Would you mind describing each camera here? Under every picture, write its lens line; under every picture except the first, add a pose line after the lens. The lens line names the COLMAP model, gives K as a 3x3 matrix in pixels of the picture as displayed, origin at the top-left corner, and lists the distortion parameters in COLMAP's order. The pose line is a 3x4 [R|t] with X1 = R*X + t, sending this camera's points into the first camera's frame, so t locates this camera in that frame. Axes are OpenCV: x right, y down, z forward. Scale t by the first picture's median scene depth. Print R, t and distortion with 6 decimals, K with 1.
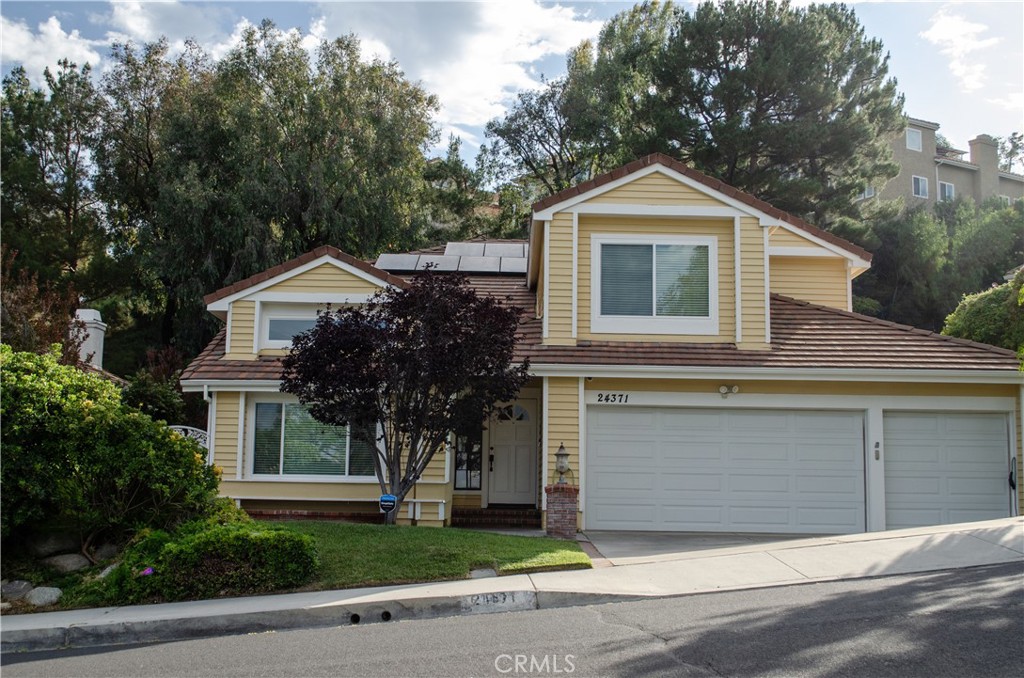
lens RADIAL K [[1160.5, 0, 512.0], [0, 1160.5, 339.0], [0, 0, 1]] dist [-0.028021, -0.025845]
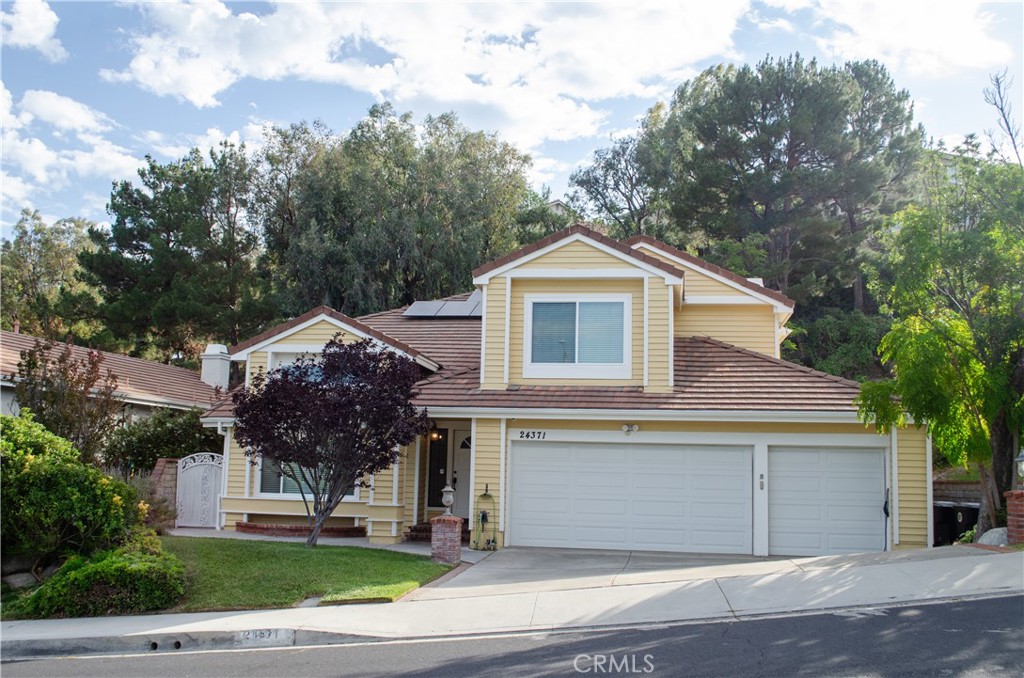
lens RADIAL K [[967.7, 0, 512.0], [0, 967.7, 339.0], [0, 0, 1]] dist [-0.052348, 0.005353]
pose [[0.987838, -0.014288, -0.154831, 0.213415], [0.013674, 0.999894, -0.005030, -0.040878], [0.154886, 0.002852, 0.987928, 0.023053]]
